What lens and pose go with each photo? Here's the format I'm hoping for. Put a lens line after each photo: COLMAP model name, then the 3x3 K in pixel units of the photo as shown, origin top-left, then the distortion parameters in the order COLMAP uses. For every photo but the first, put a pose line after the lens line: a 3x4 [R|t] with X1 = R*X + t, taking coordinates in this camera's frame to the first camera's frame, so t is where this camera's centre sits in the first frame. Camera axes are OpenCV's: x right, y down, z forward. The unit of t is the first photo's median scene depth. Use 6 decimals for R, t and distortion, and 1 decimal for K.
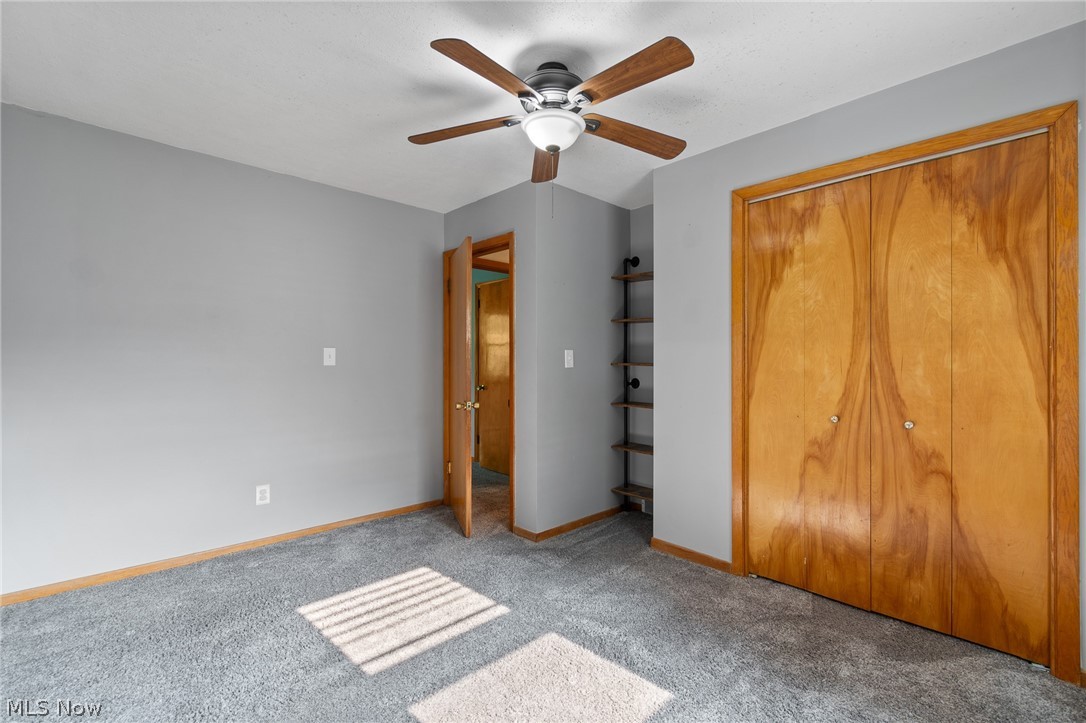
lens RADIAL K [[483.7, 0, 541.1], [0, 483.7, 359.9], [0, 0, 1]] dist [0.001537, -0.001324]
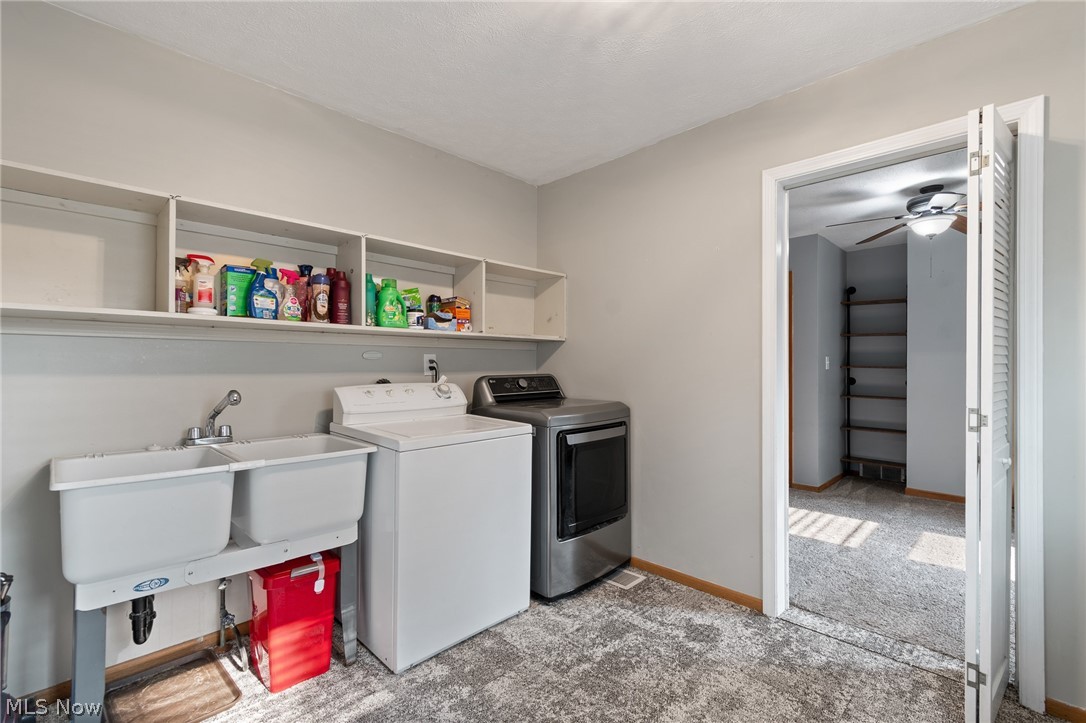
lens RADIAL K [[483.7, 0, 544.5], [0, 483.7, 362.5], [0, 0, 1]] dist [0.001537, -0.001324]
pose [[0.999162, -0.005906, 0.040496, -1.106675], [0.006374, 0.999914, -0.011439, 0.009735], [-0.040425, 0.011687, 0.999114, -0.481401]]
